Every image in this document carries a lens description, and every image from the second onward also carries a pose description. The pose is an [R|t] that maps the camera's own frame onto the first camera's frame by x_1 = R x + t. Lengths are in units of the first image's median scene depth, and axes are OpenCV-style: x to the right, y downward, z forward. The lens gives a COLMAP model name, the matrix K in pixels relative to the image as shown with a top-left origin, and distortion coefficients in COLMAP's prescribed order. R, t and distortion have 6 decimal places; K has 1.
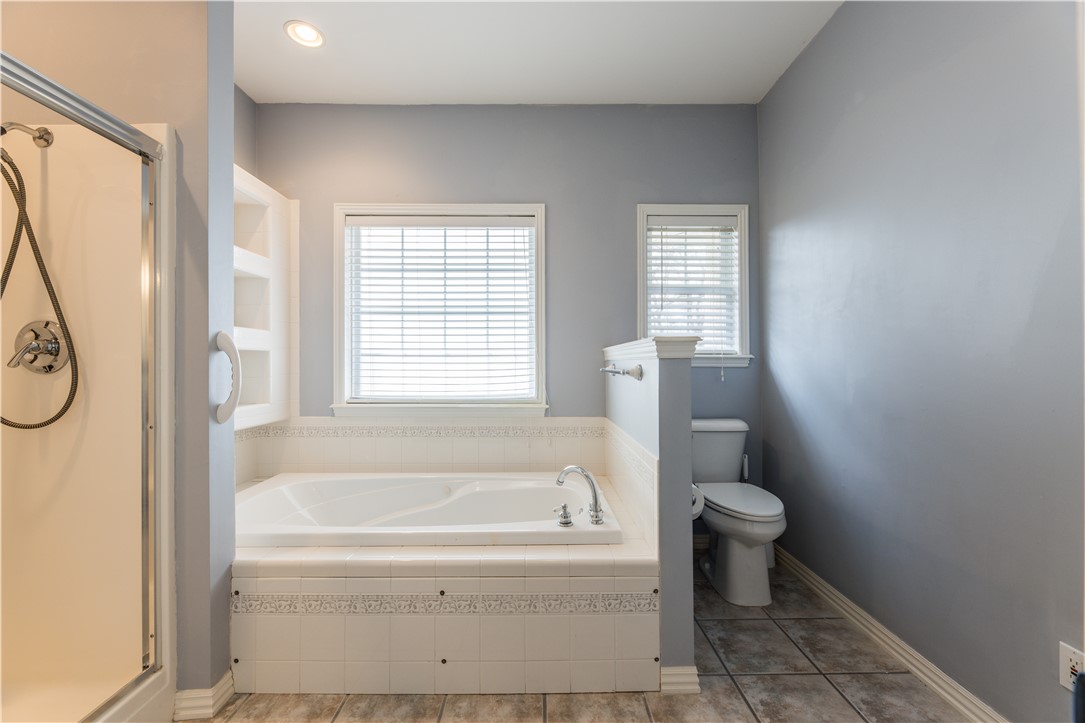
lens RADIAL K [[440.0, 0, 547.3], [0, 440.0, 360.6], [0, 0, 1]] dist [-0.004145, 0.000038]
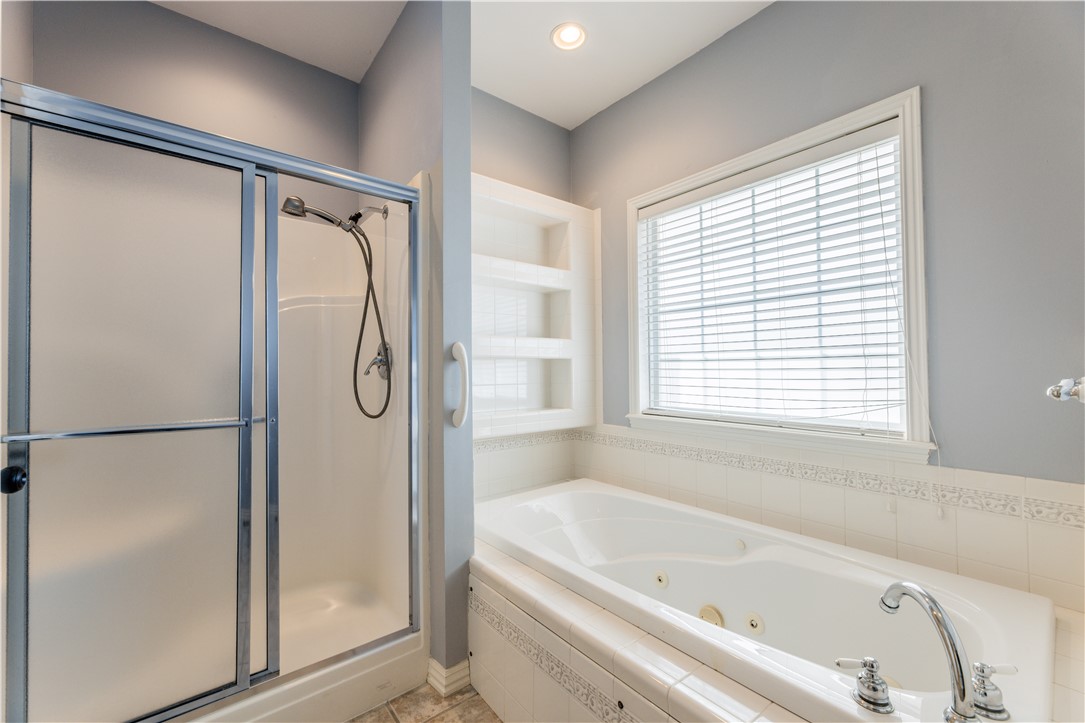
lens RADIAL K [[440.0, 0, 541.4], [0, 440.0, 360.1], [0, 0, 1]] dist [-0.004145, 0.000038]
pose [[0.608378, -0.021245, -0.793363, 0.142082], [0.012288, 0.999774, -0.017350, -0.001019], [0.793553, 0.000807, 0.608501, 0.281535]]
